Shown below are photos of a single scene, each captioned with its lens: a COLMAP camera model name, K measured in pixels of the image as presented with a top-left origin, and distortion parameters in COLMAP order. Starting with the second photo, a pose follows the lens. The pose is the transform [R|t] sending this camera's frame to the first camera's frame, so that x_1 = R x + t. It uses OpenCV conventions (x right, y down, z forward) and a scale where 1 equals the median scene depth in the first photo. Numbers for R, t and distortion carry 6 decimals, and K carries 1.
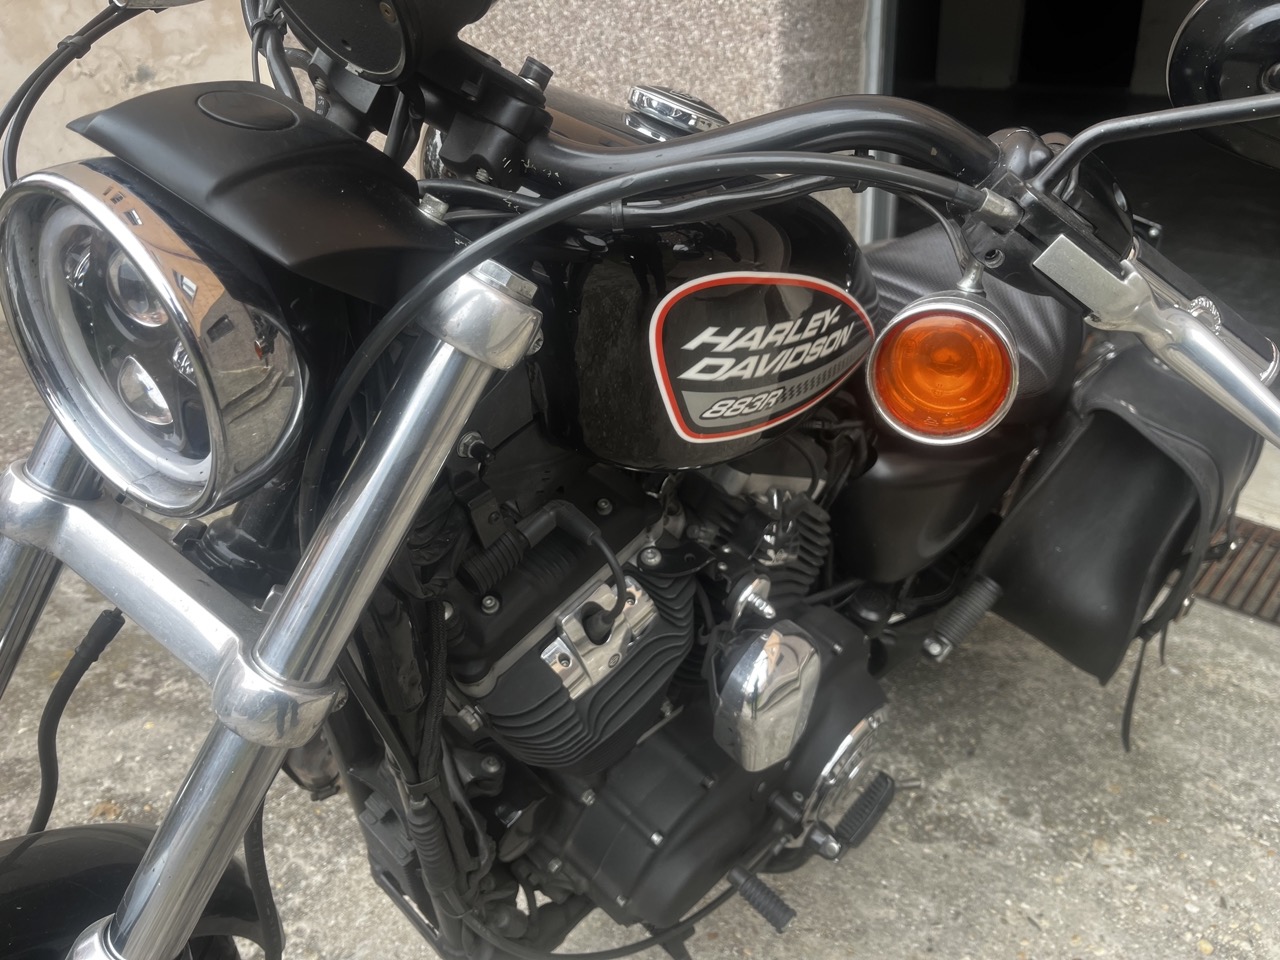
lens RADIAL K [[970.3, 0, 676.2], [0, 970.3, 479.3], [0, 0, 1]] dist [0.098721, -0.137645]
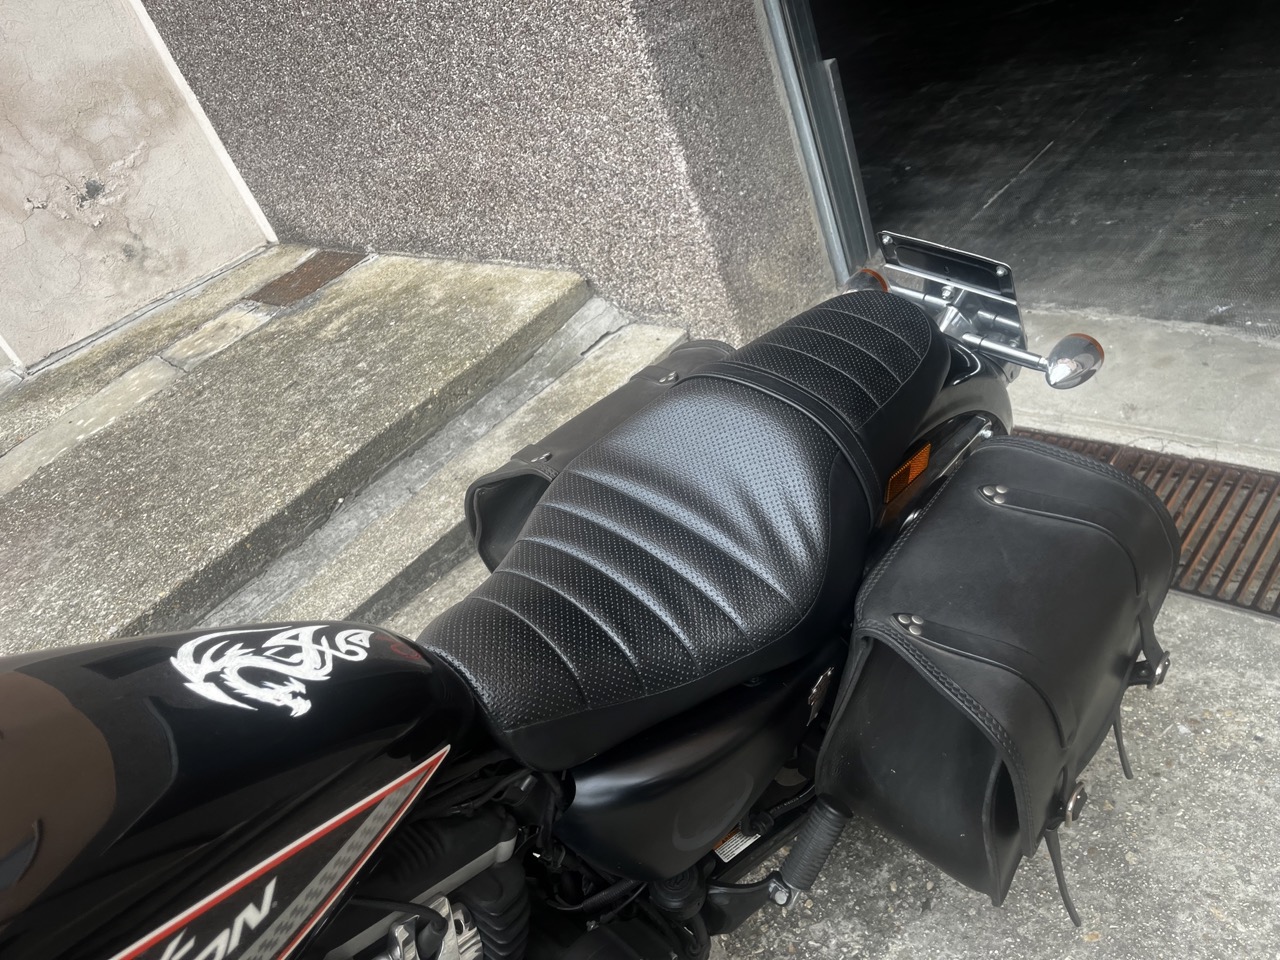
lens RADIAL K [[970.3, 0, 676.2], [0, 970.3, 479.3], [0, 0, 1]] dist [0.098721, -0.137645]
pose [[0.963748, -0.216169, -0.156398, 0.278322], [0.231691, 0.968732, 0.088762, -0.190358], [0.132320, -0.121780, 0.983698, 0.154675]]
